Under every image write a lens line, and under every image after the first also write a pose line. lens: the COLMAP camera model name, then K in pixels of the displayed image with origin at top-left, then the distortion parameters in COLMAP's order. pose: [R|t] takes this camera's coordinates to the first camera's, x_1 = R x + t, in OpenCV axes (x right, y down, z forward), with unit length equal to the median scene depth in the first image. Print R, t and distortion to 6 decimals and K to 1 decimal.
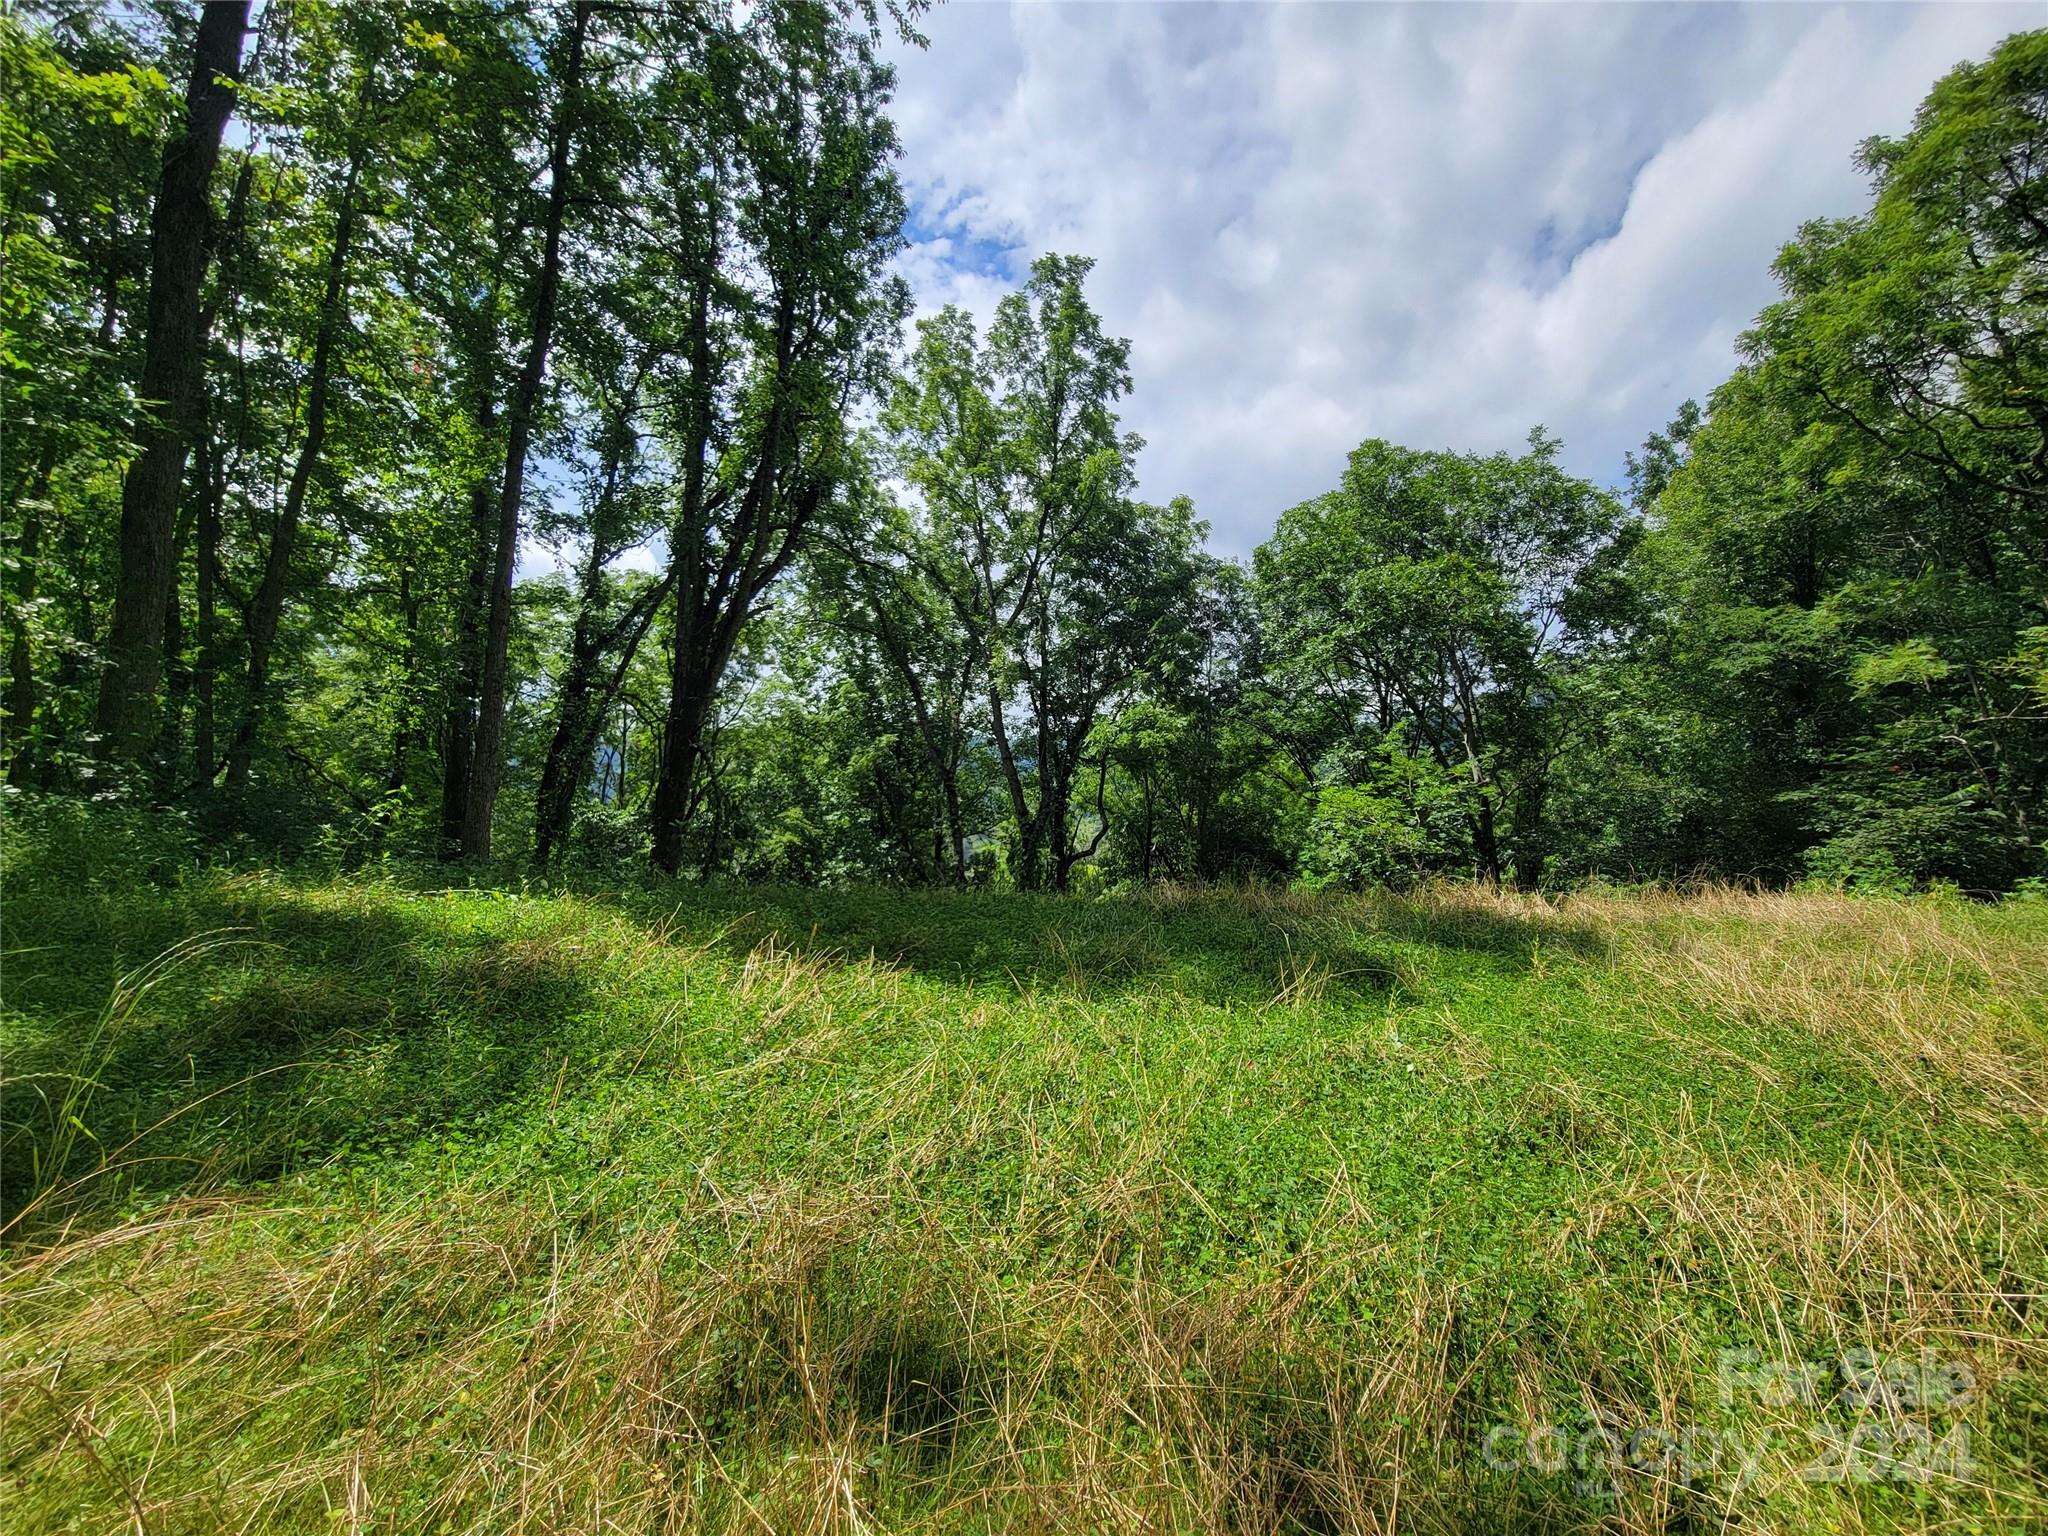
lens RADIAL K [[831.0, 0, 1032.8], [0, 831.0, 775.1], [0, 0, 1]] dist [0.007057, -0.001115]
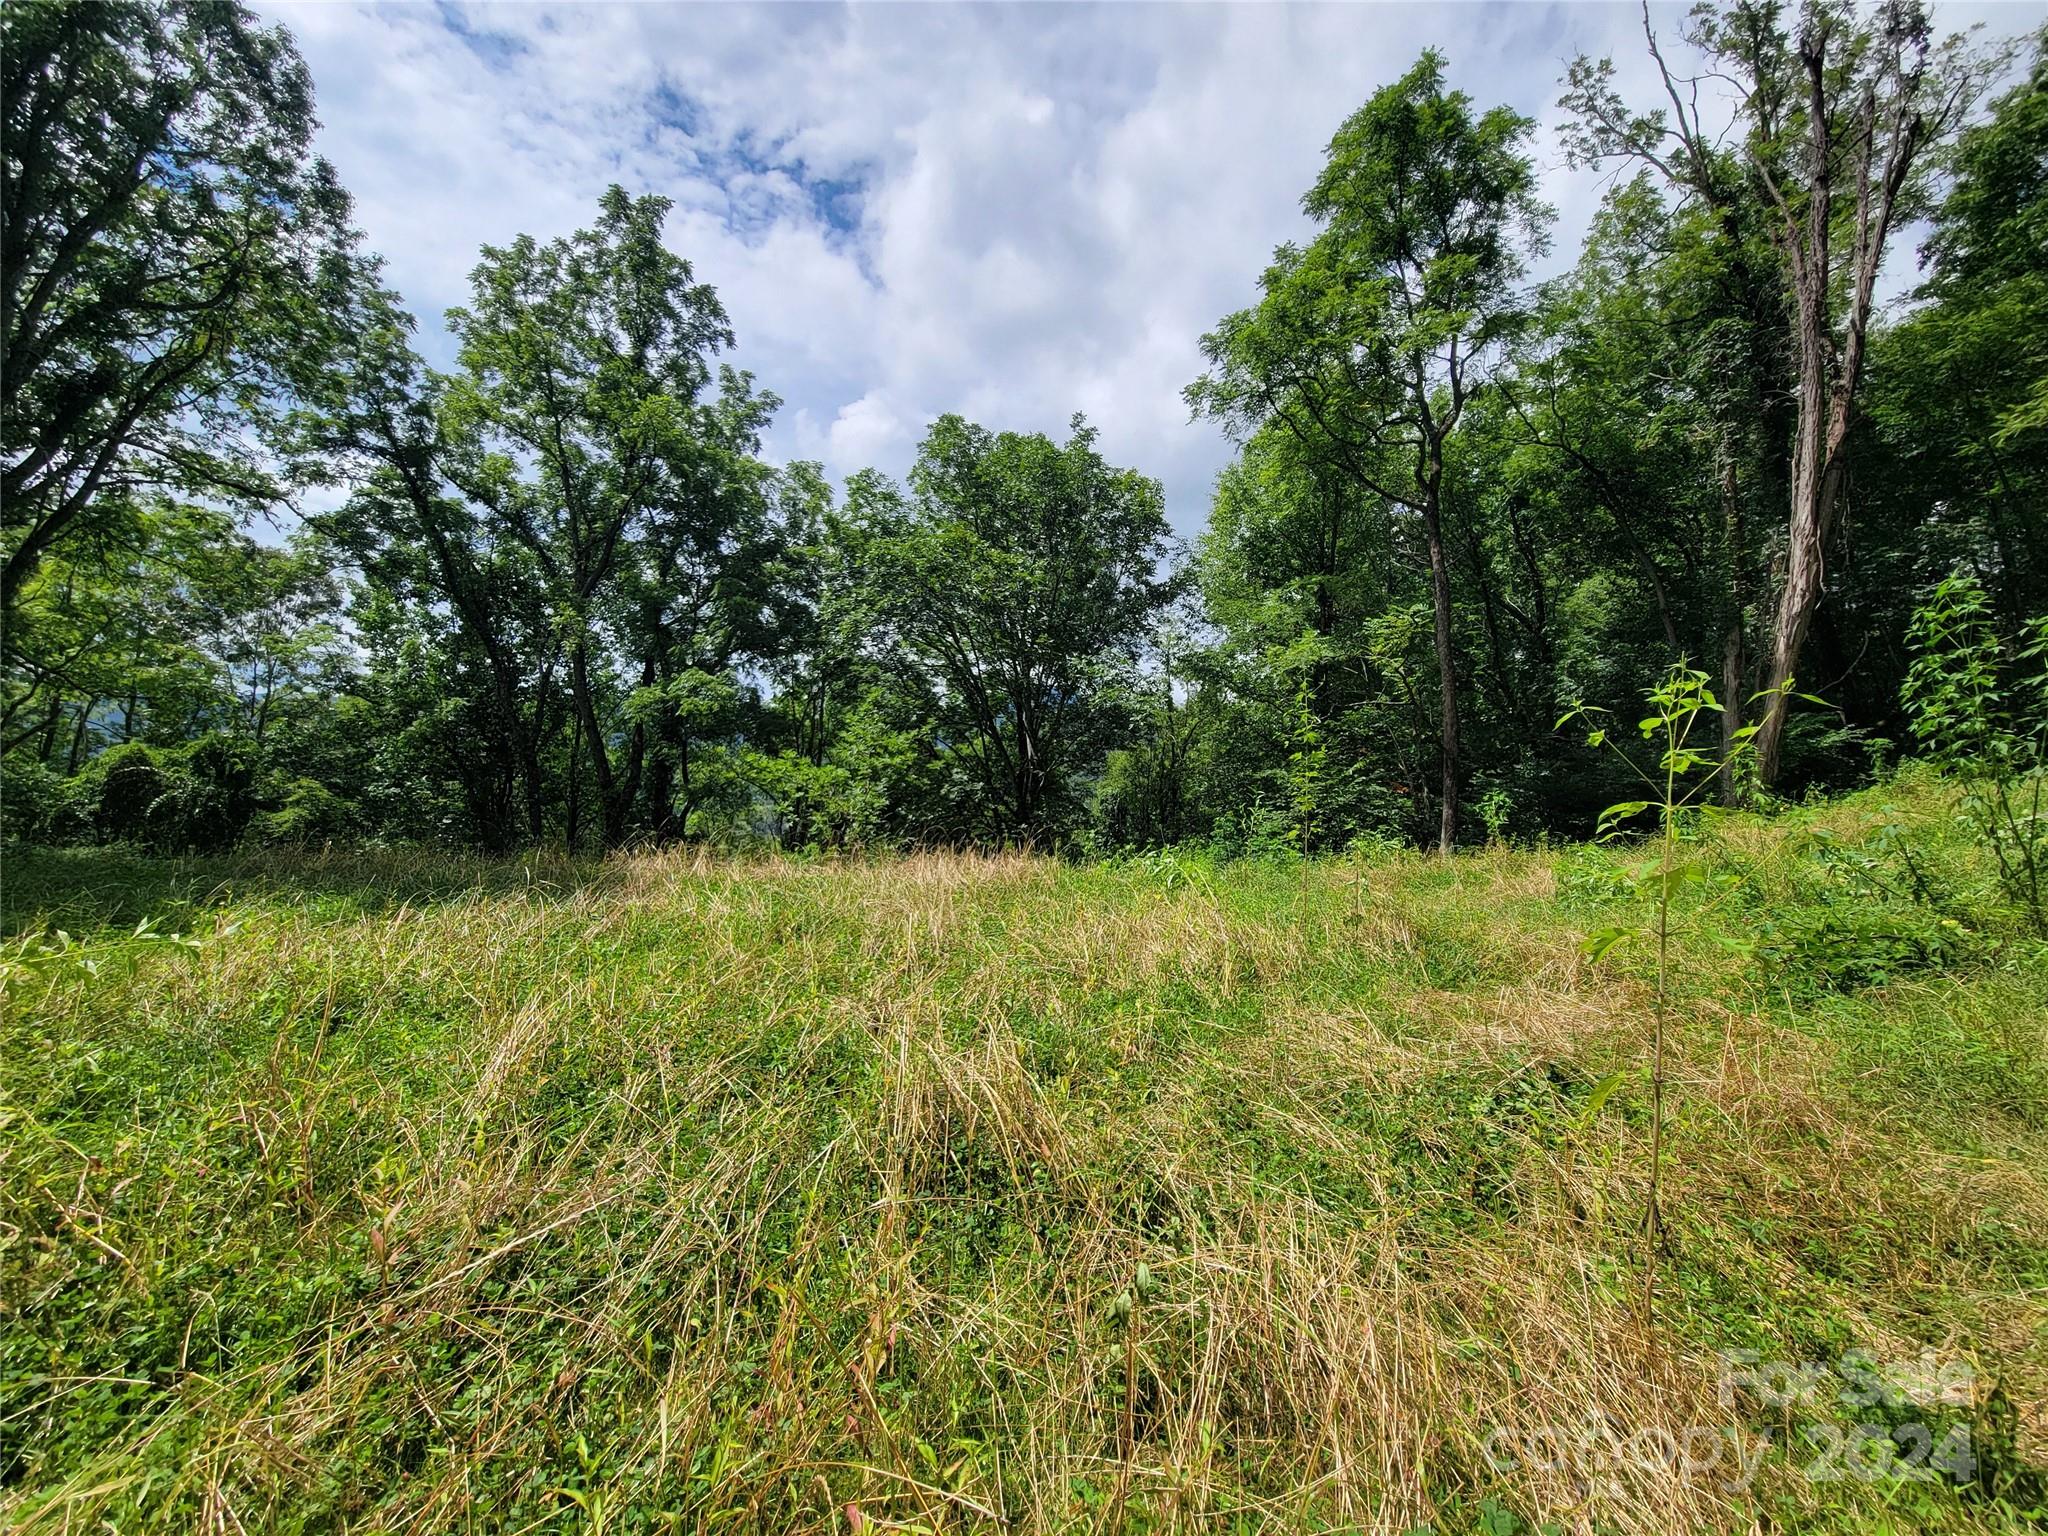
lens RADIAL K [[831.0, 0, 1020.3], [0, 831.0, 773.5], [0, 0, 1]] dist [0.007057, -0.001115]
pose [[0.988780, 0.007251, 0.149203, 0.313790], [-0.012791, 0.999262, 0.036208, -0.006336], [-0.148831, -0.037711, 0.988143, -0.020393]]
